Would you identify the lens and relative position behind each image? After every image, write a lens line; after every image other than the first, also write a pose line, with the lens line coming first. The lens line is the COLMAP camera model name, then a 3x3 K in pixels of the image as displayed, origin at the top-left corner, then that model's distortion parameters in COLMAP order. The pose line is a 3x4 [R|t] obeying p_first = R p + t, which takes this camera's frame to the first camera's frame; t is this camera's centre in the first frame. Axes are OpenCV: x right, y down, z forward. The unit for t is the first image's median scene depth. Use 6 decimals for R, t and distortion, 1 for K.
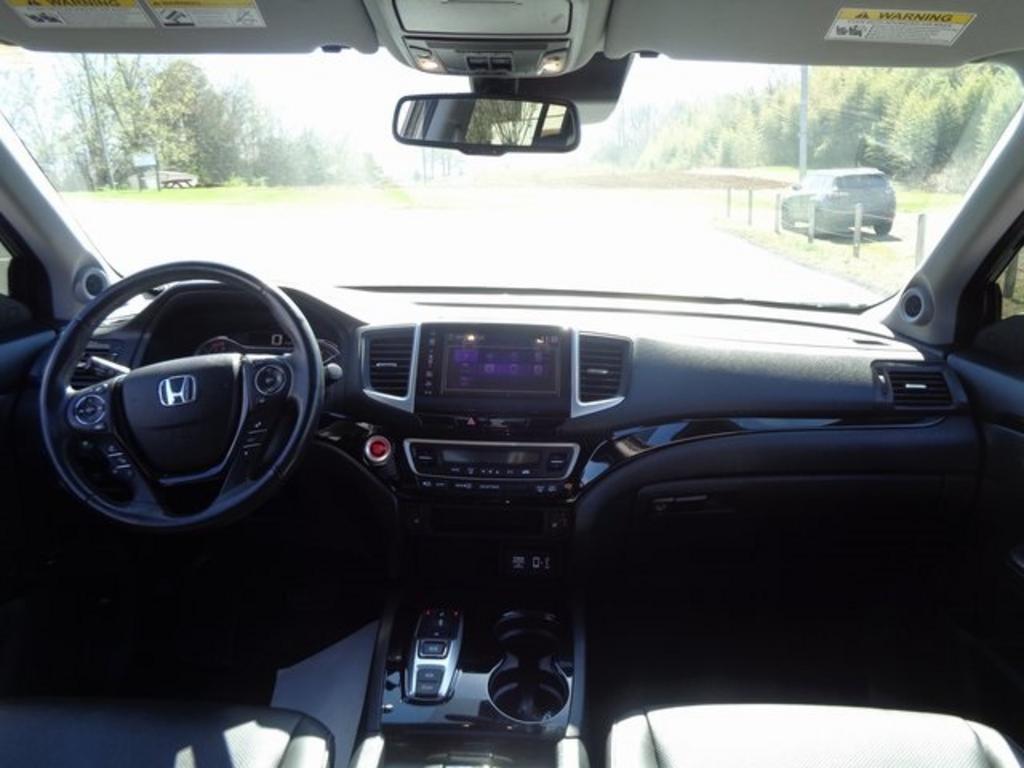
lens RADIAL K [[761.2, 0, 514.0], [0, 761.2, 383.8], [0, 0, 1]] dist [-0.008711, 0.002315]
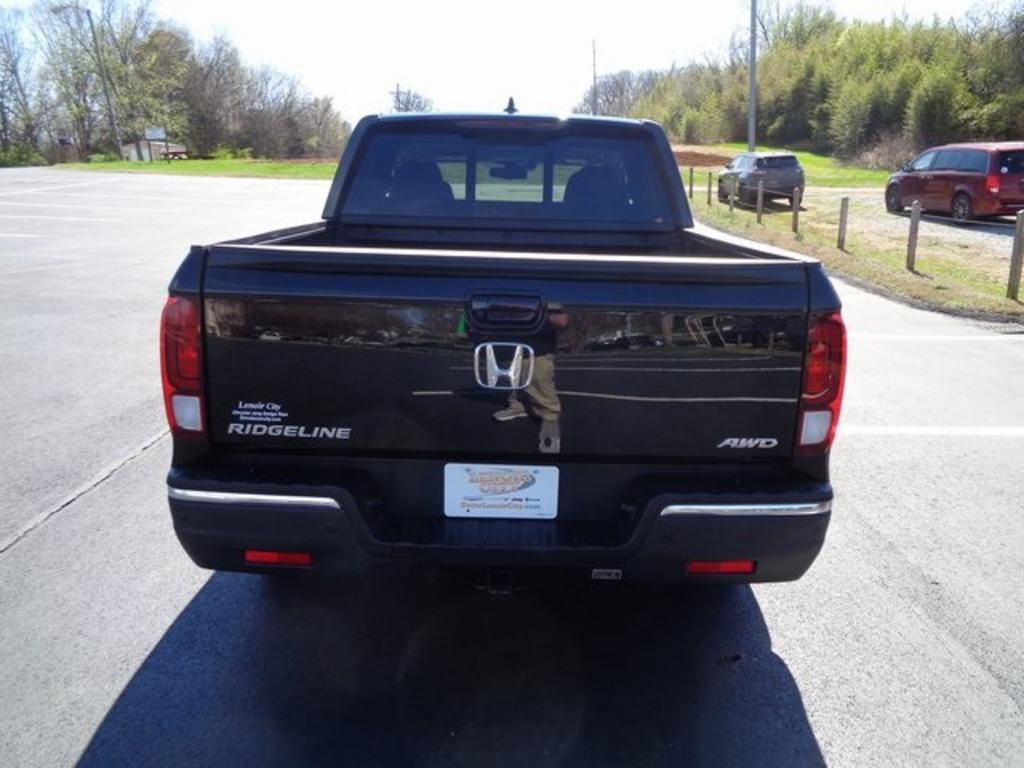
lens RADIAL K [[768.1, 0, 528.7], [0, 768.1, 386.1], [0, 0, 1]] dist [0.012317, 0.000907]
pose [[0.998753, -0.006251, 0.049541, -0.009033], [0.004558, 0.999404, 0.034210, 0.067785], [-0.049725, -0.033942, 0.998186, -0.309757]]
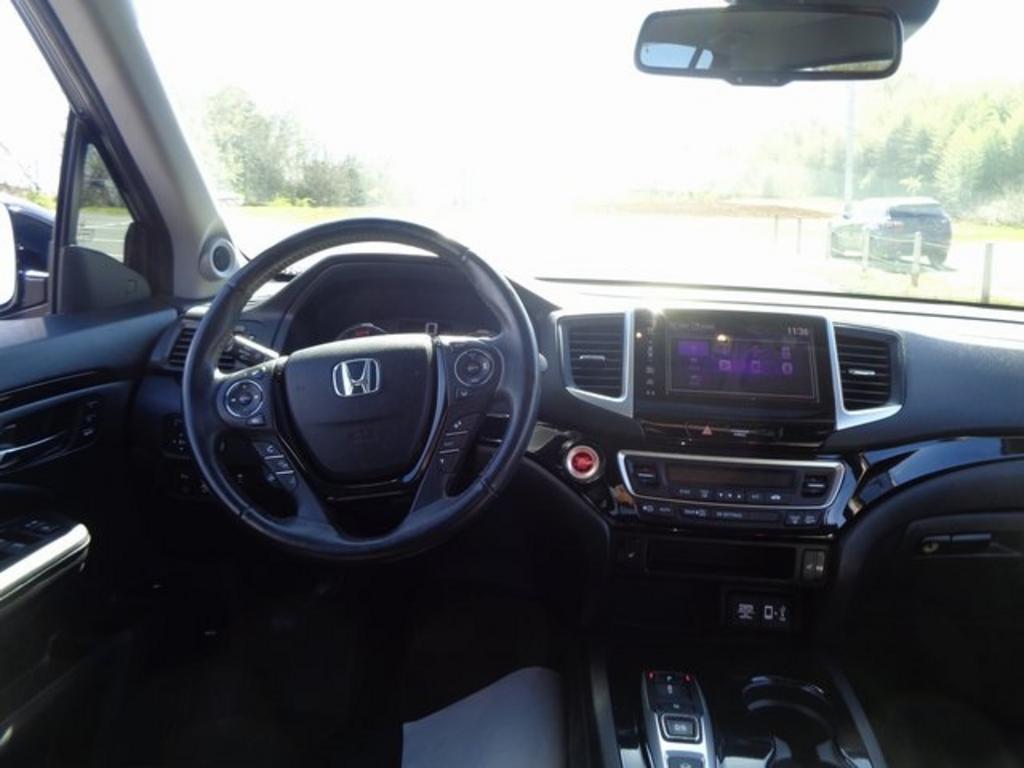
lens RADIAL K [[756.7, 0, 511.5], [0, 756.7, 379.6], [0, 0, 1]] dist [-0.005182, -0.002041]
pose [[0.998749, 0.028466, -0.041110, -0.024486], [-0.029992, 0.998865, -0.037002, 0.003428], [0.040010, 0.038189, 0.998469, 0.022333]]
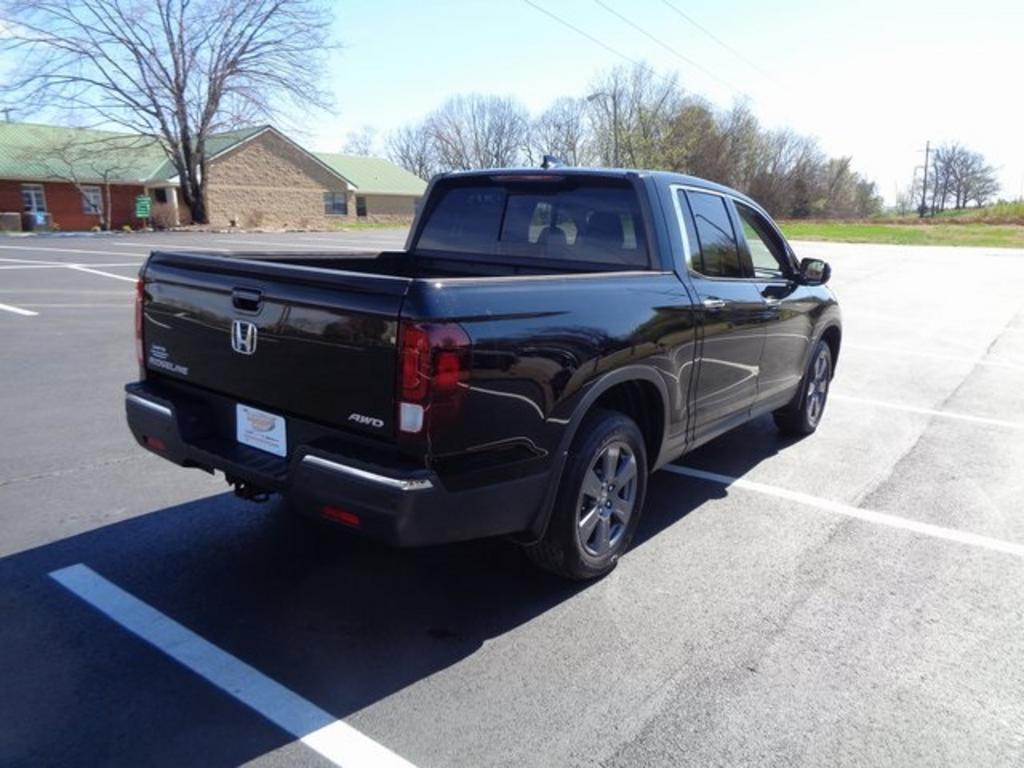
lens RADIAL K [[780.6, 0, 512.0], [0, 780.6, 384.0], [0, 0, 1]] dist [-0.007085, -0.003033]
pose [[0.816982, 0.131776, -0.561406, 0.183288], [-0.155882, 0.987763, 0.005006, 0.069031], [0.555195, 0.083423, 0.827526, -0.300873]]
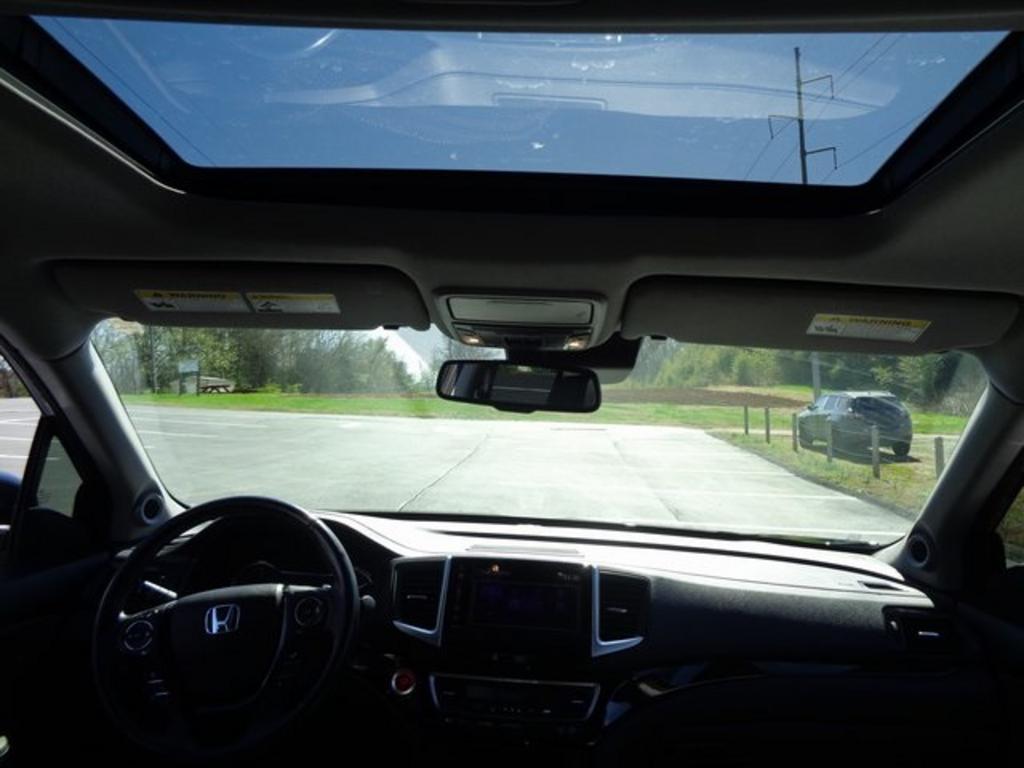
lens RADIAL K [[761.2, 0, 514.0], [0, 761.2, 383.8], [0, 0, 1]] dist [-0.008711, 0.002315]
pose [[0.999298, 0.022658, -0.029839, -0.000861], [-0.029828, 0.963064, -0.267615, -0.003533], [0.022673, 0.268317, 0.963064, -0.010457]]
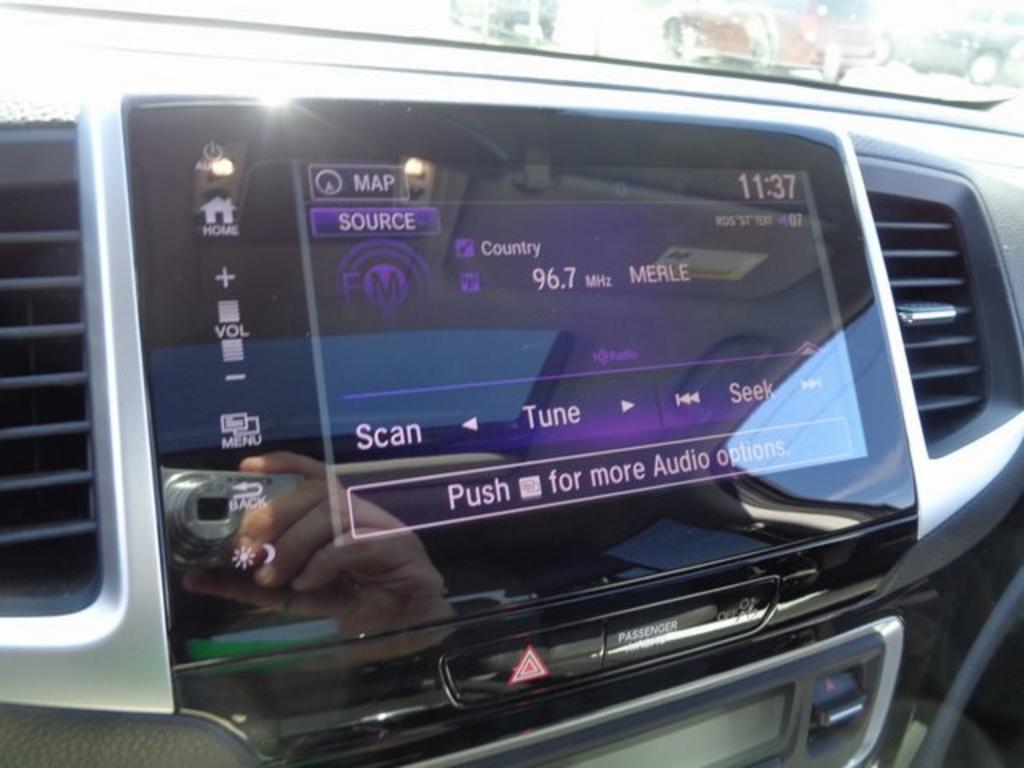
lens RADIAL K [[752.6, 0, 512.0], [0, 752.6, 384.0], [0, 0, 1]] dist [0.011069, -0.002478]
pose [[0.909333, -0.117067, 0.399260, -0.013450], [0.028612, 0.974924, 0.220693, -0.005775], [-0.415084, -0.189259, 0.889880, 0.091227]]
